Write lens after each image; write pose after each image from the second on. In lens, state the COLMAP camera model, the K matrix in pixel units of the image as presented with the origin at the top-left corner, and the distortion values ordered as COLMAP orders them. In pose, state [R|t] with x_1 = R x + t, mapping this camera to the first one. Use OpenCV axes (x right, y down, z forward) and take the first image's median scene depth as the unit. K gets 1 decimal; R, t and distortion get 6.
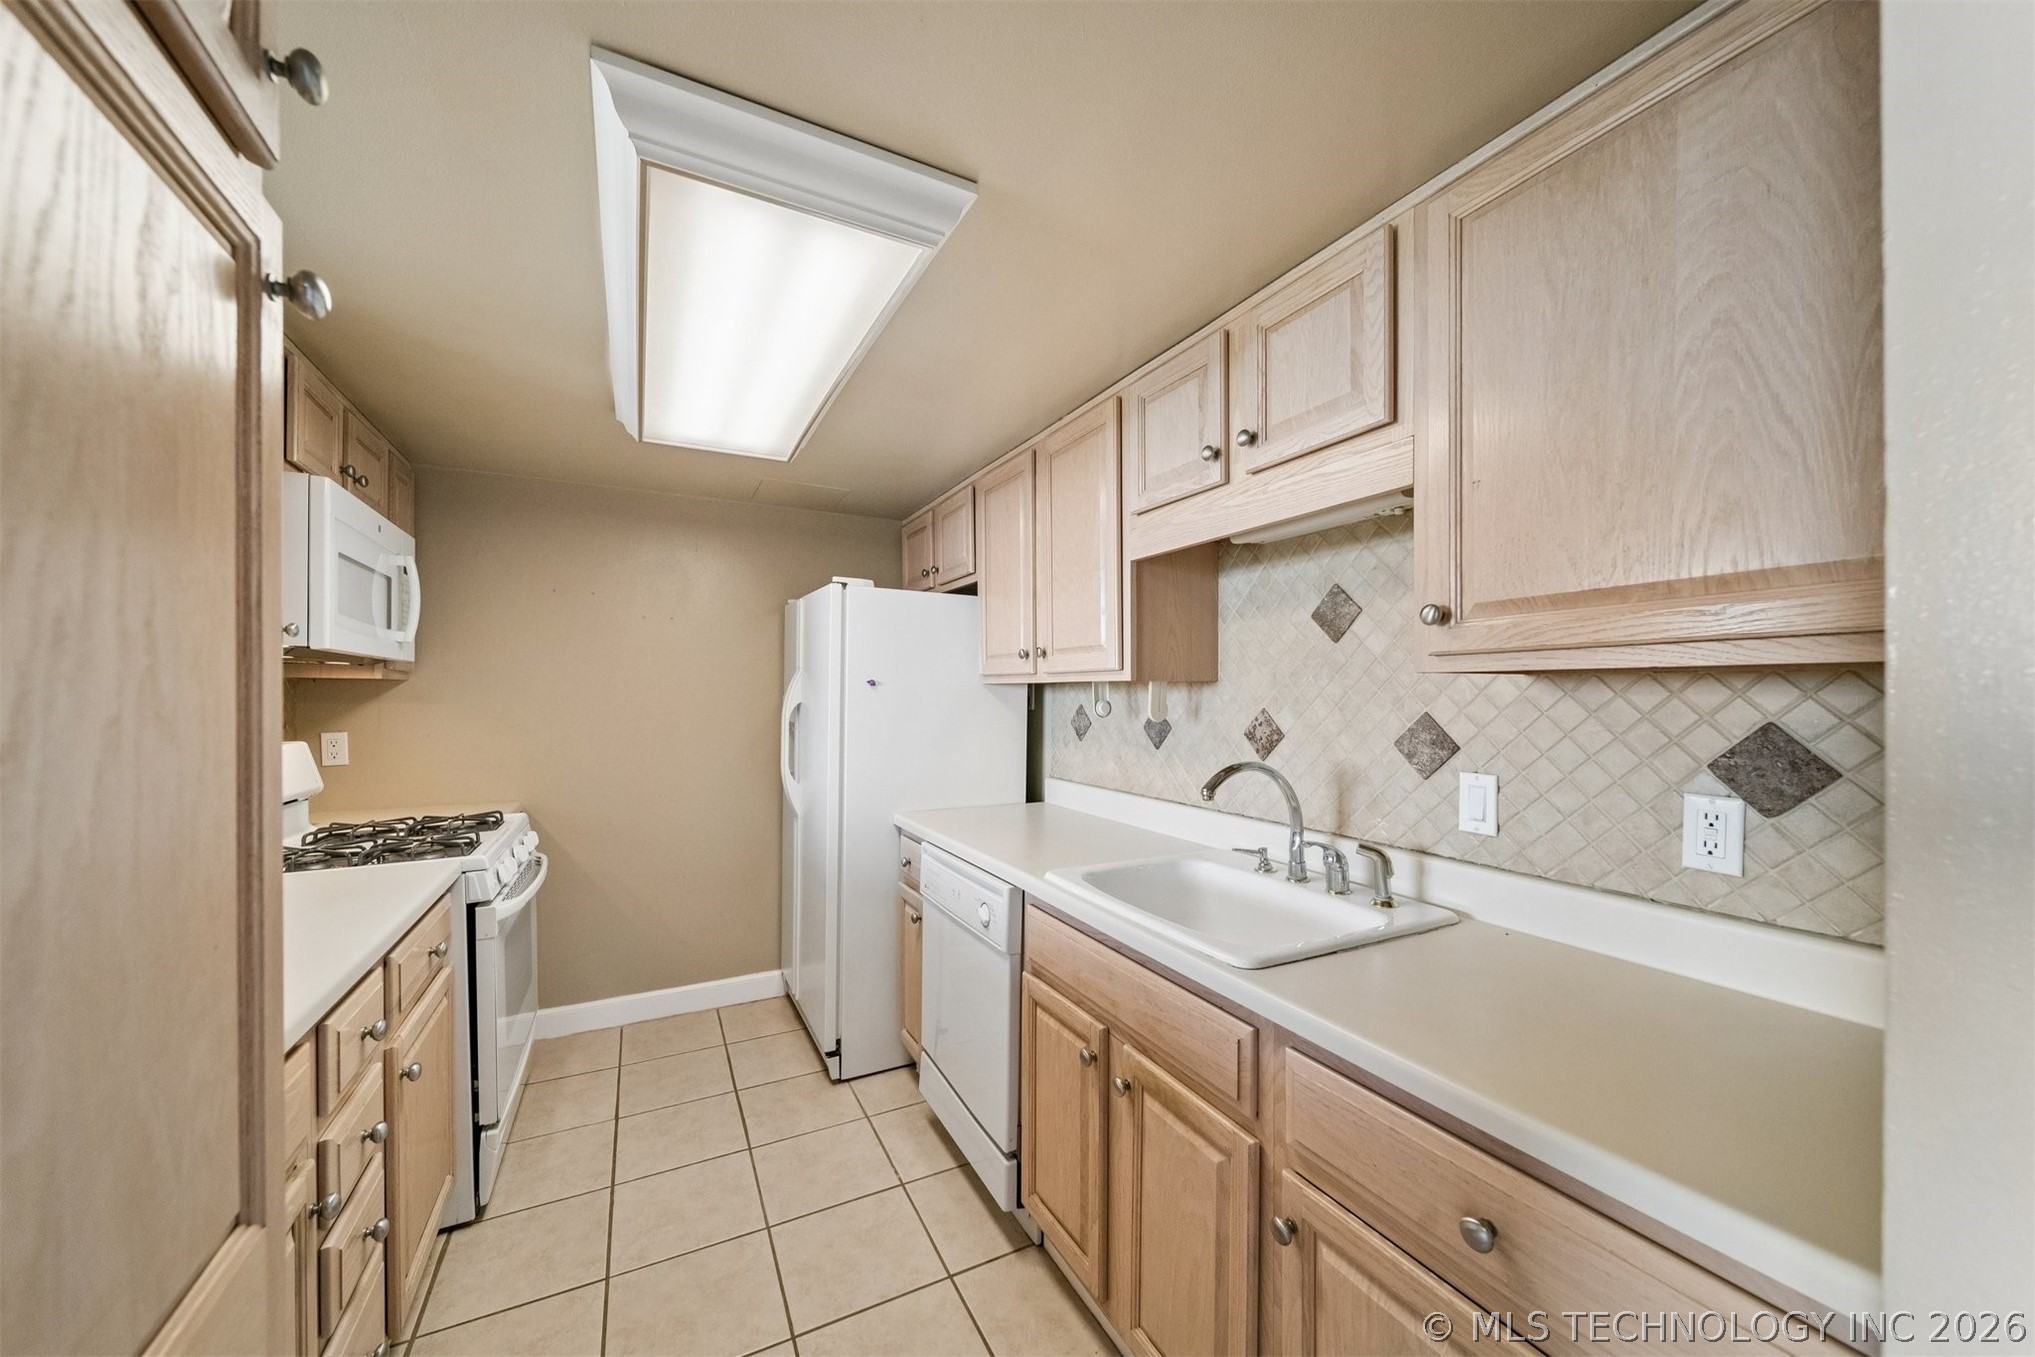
lens RADIAL K [[727.7, 0, 1009.9], [0, 727.7, 689.6], [0, 0, 1]] dist [-0.000143, -0.001121]
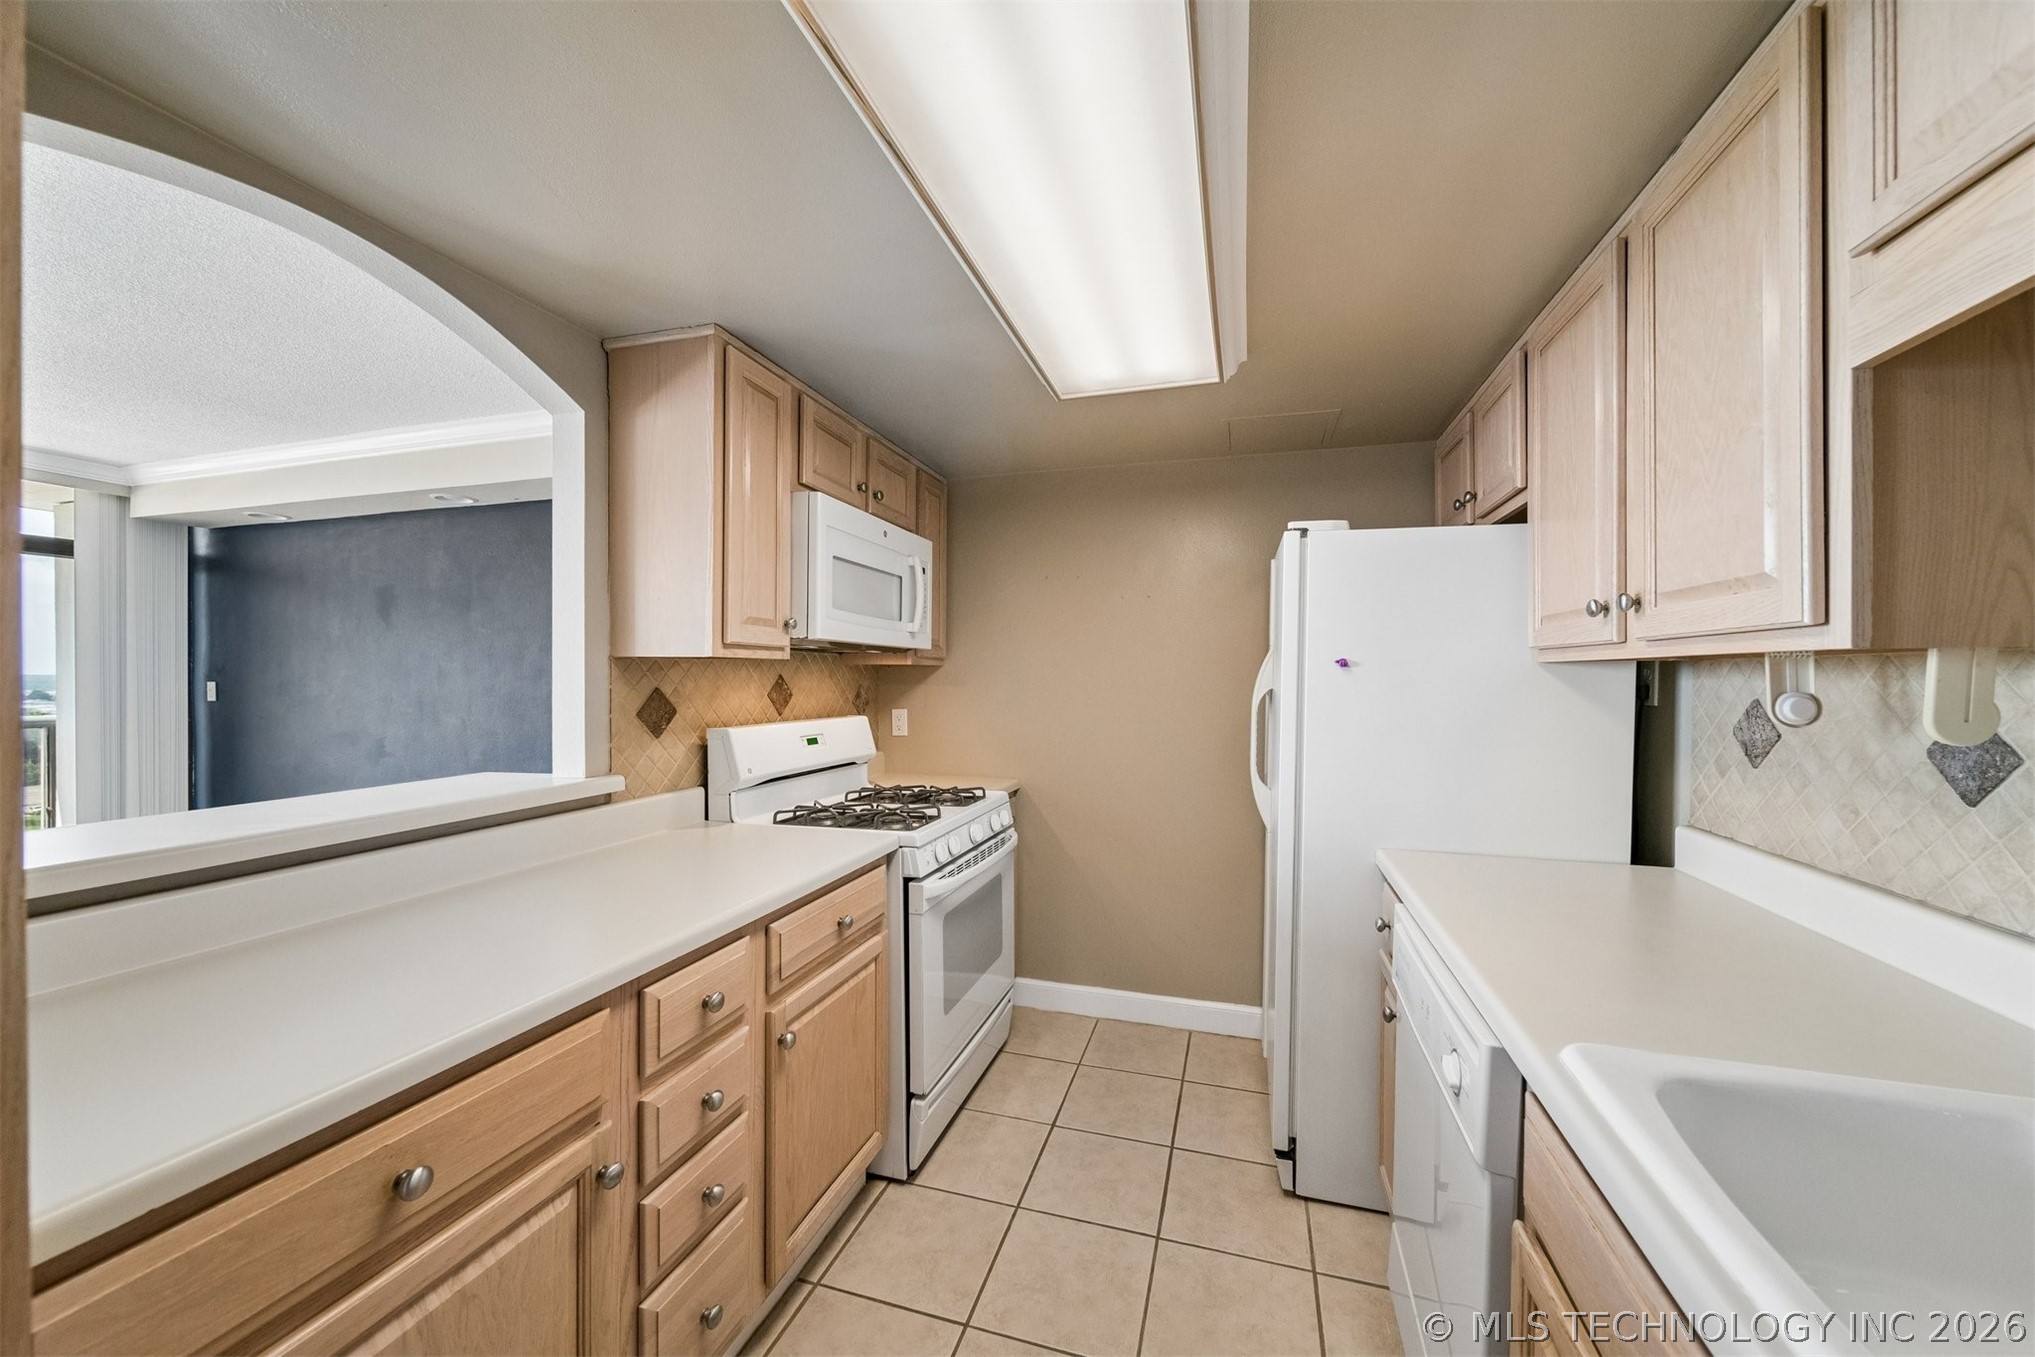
lens RADIAL K [[727.7, 0, 1033.1], [0, 727.7, 681.4], [0, 0, 1]] dist [-0.000143, -0.001121]
pose [[0.728599, 0.004209, -0.684928, 0.083480], [0.002594, 0.999957, 0.008904, 0.001953], [0.684936, -0.008264, 0.728556, 0.278971]]
